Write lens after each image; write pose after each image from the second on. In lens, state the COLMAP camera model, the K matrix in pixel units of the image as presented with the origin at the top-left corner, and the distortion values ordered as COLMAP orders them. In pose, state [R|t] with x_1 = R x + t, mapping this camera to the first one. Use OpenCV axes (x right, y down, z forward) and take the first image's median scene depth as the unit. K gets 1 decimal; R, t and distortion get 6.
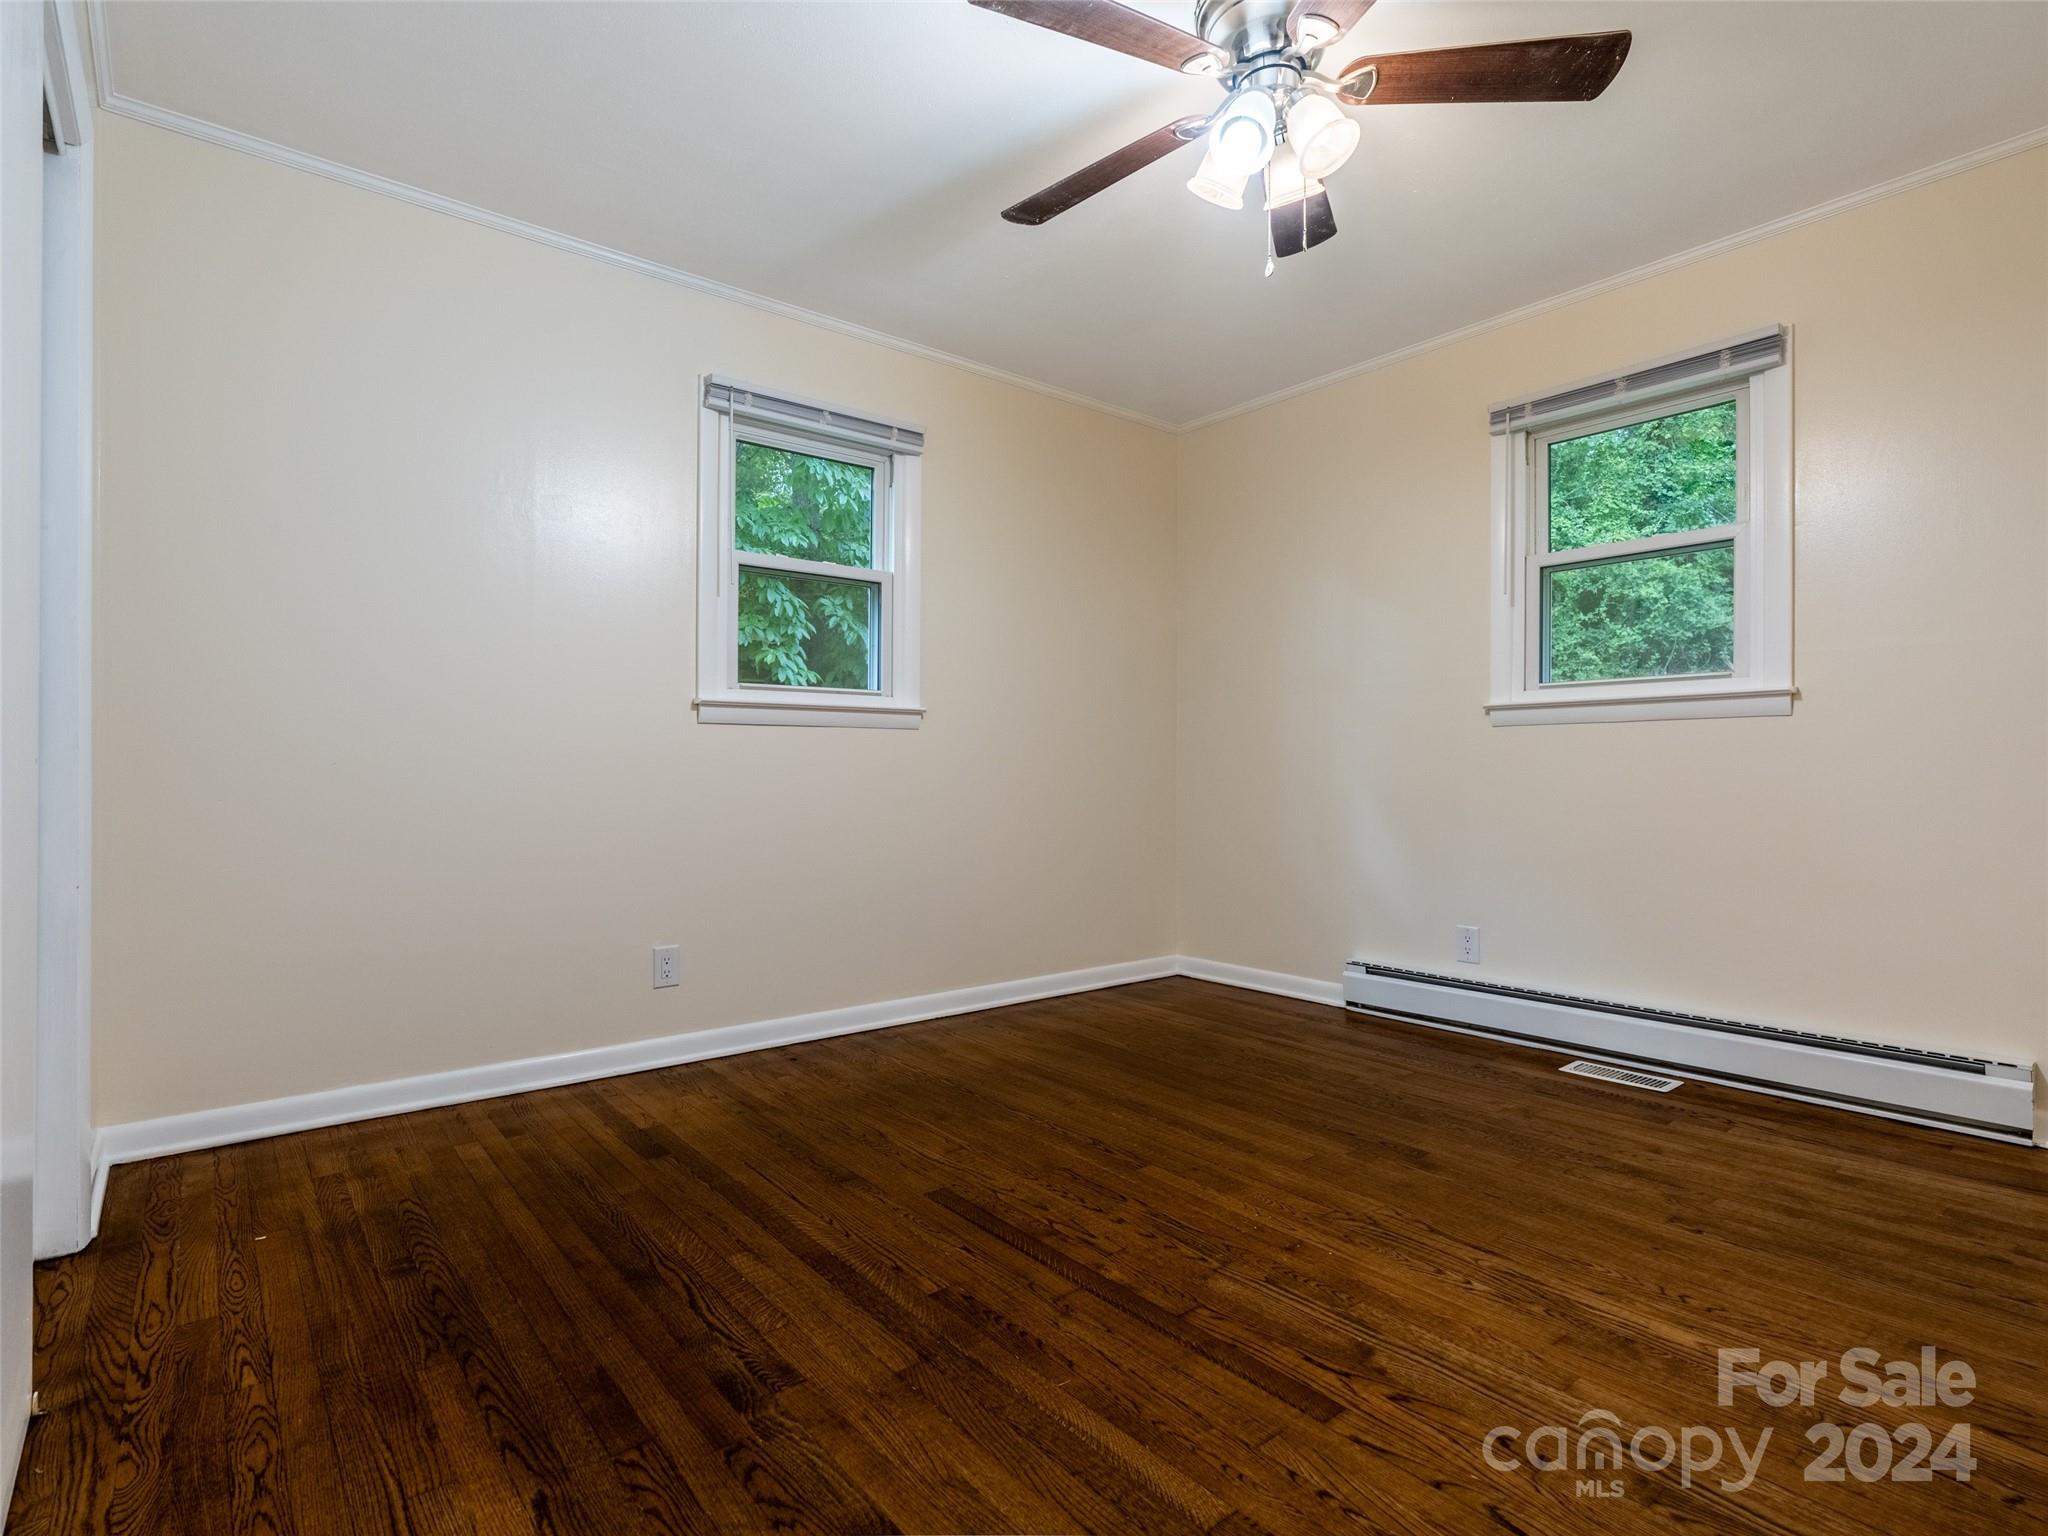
lens RADIAL K [[1046.6, 0, 1019.7], [0, 1046.6, 789.6], [0, 0, 1]] dist [-0.004005, 0.000355]
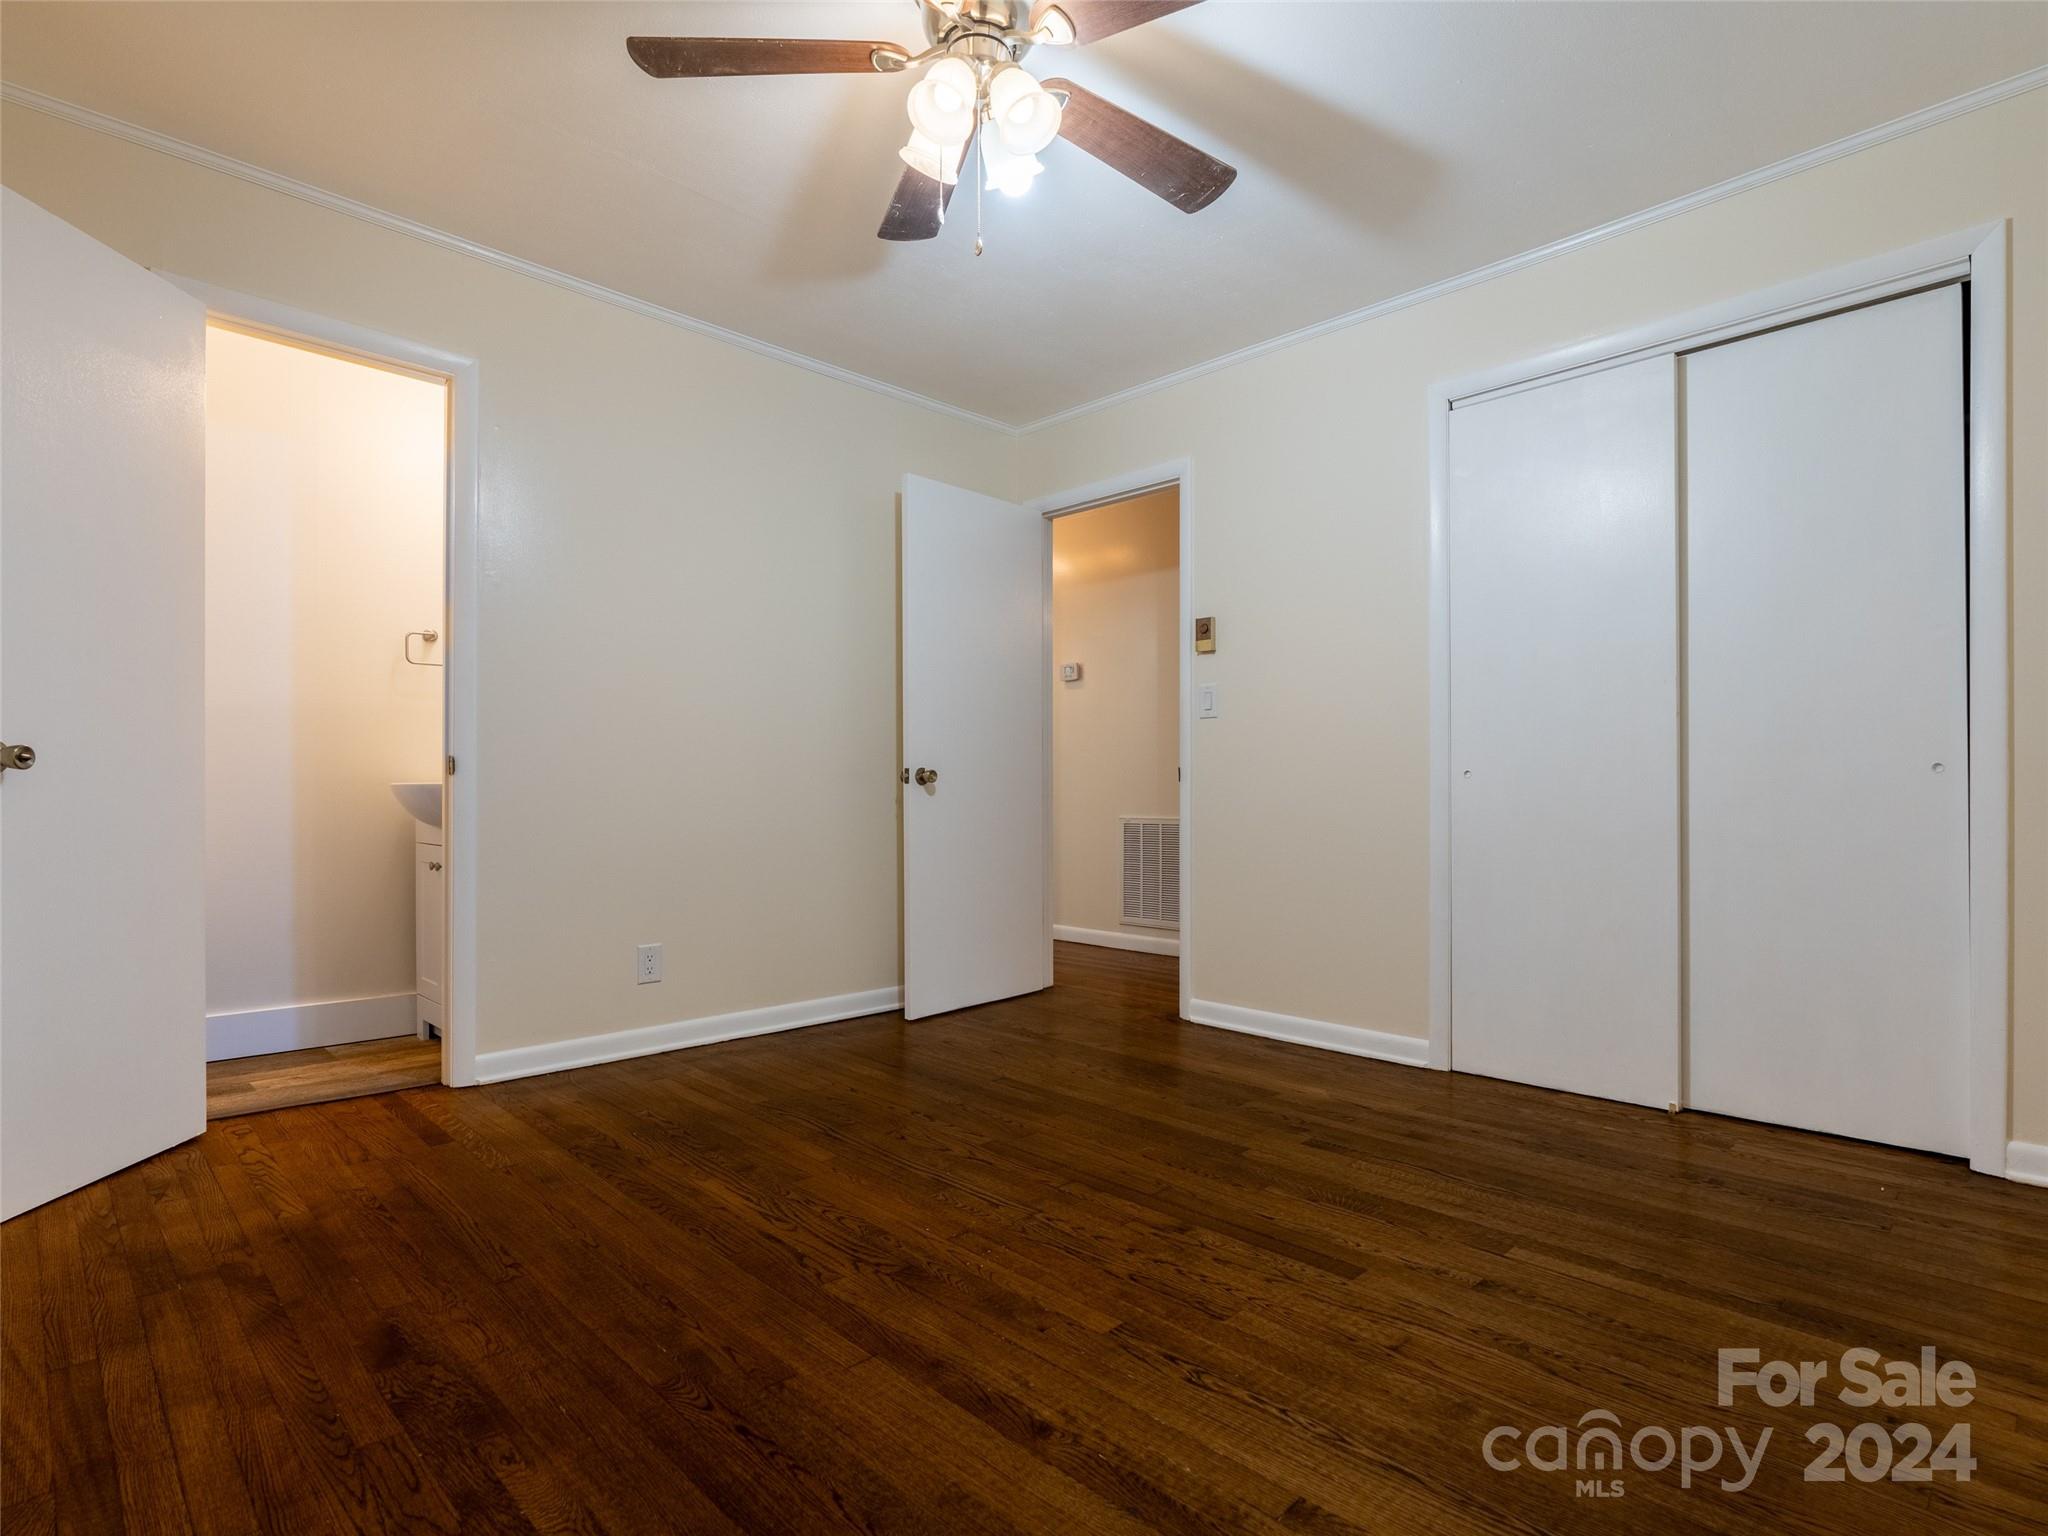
lens RADIAL K [[1046.6, 0, 1019.7], [0, 1046.6, 789.6], [0, 0, 1]] dist [-0.004005, 0.000355]
pose [[-0.997503, -0.001650, -0.070604, 0.274181], [-0.002540, 0.999918, 0.012513, -0.011455], [0.070578, 0.012661, -0.997426, 2.006159]]
